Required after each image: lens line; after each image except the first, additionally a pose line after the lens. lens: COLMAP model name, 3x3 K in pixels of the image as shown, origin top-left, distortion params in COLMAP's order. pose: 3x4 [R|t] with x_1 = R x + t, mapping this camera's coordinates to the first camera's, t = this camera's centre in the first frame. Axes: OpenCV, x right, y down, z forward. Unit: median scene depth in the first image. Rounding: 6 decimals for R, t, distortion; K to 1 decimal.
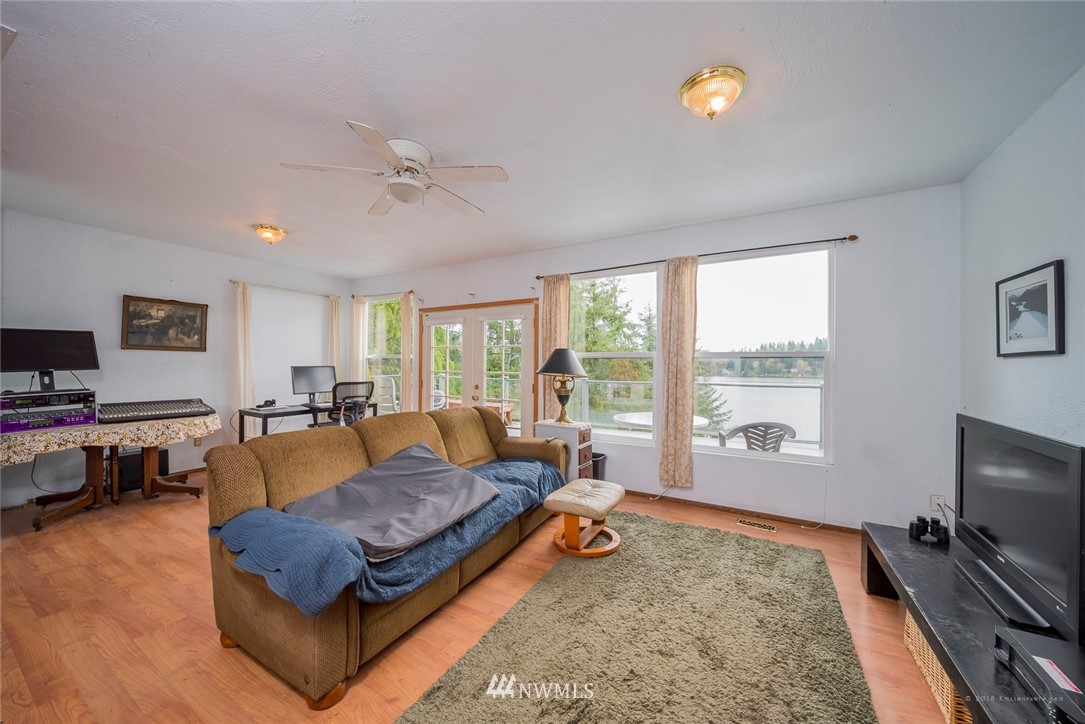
lens RADIAL K [[386.1, 0, 540.4], [0, 386.1, 362.0], [0, 0, 1]] dist [0.000440, 0.000032]
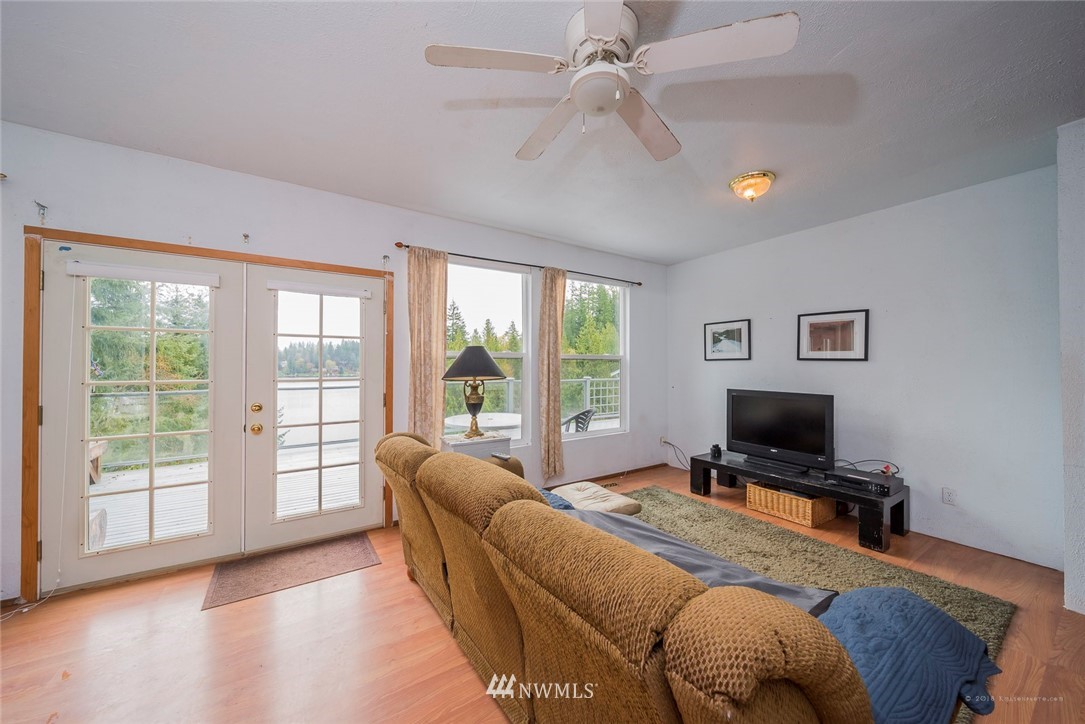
lens RADIAL K [[386.1, 0, 540.4], [0, 386.1, 362.0], [0, 0, 1]] dist [0.000440, 0.000032]
pose [[0.450783, 0.001752, 0.892632, -0.646099], [-0.002904, 0.999996, -0.000496, -0.001295], [-0.892629, -0.002368, 0.450786, 0.539001]]
